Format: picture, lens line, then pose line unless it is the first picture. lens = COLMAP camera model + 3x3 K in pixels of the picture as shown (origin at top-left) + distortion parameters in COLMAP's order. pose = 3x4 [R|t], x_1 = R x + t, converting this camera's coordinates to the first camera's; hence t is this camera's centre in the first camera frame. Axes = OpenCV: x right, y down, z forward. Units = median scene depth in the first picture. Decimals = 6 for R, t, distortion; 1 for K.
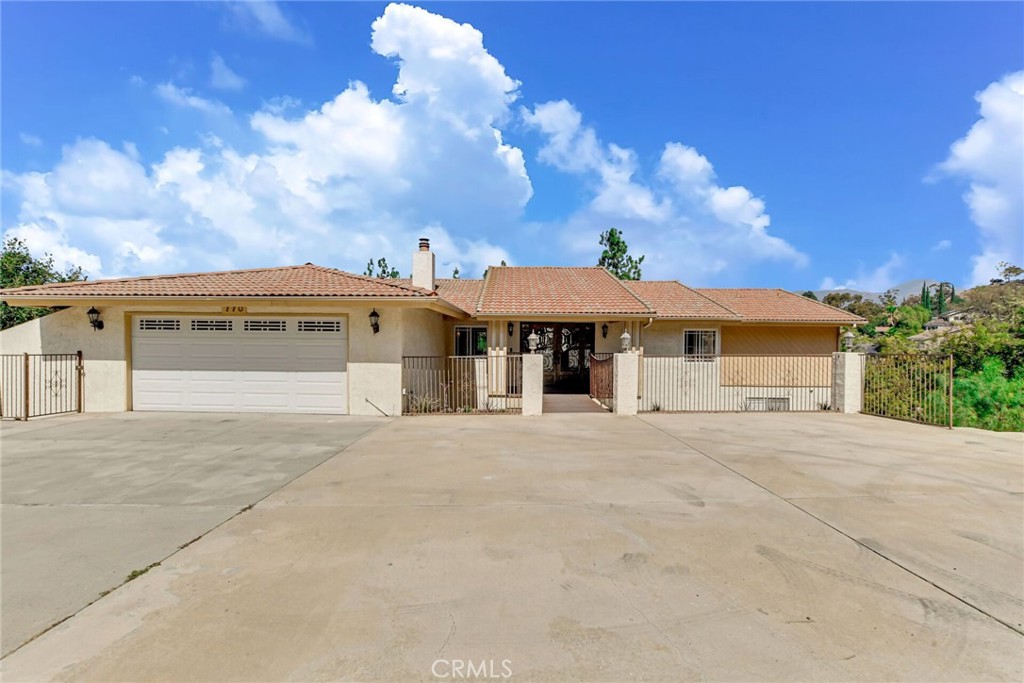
lens RADIAL K [[455.3, 0, 509.5], [0, 455.3, 345.4], [0, 0, 1]] dist [-0.024693, 0.002134]
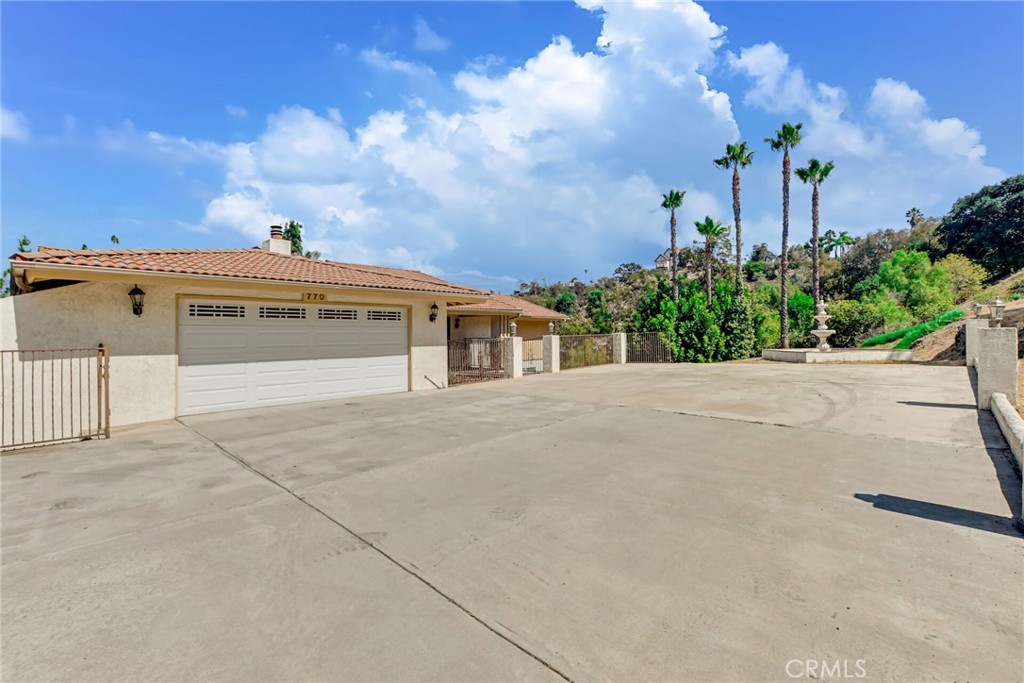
lens RADIAL K [[455.3, 0, 506.6], [0, 455.3, 330.9], [0, 0, 1]] dist [-0.024693, 0.002134]
pose [[0.670650, -0.009529, 0.741712, -1.057155], [0.007049, 0.999954, 0.006473, -0.009150], [-0.741740, 0.000887, 0.670687, 0.023004]]
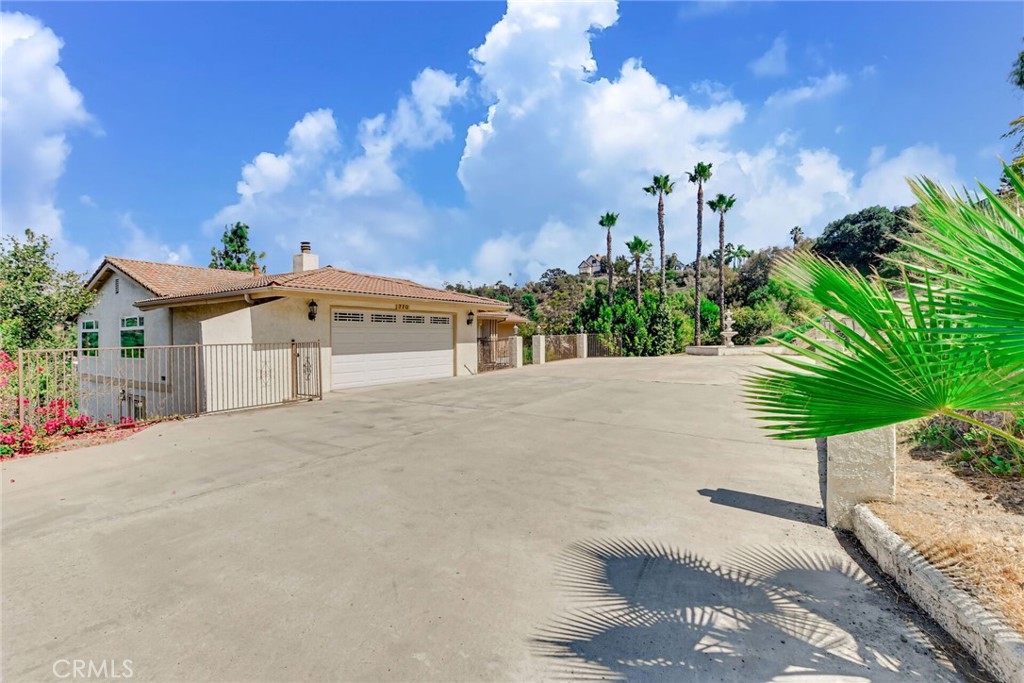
lens RADIAL K [[455.3, 0, 505.5], [0, 455.3, 341.3], [0, 0, 1]] dist [-0.024693, 0.002134]
pose [[0.538127, -0.024699, 0.842502, -1.596274], [0.005473, 0.999652, 0.025811, -0.009615], [-0.842846, -0.009279, 0.538075, -0.007434]]
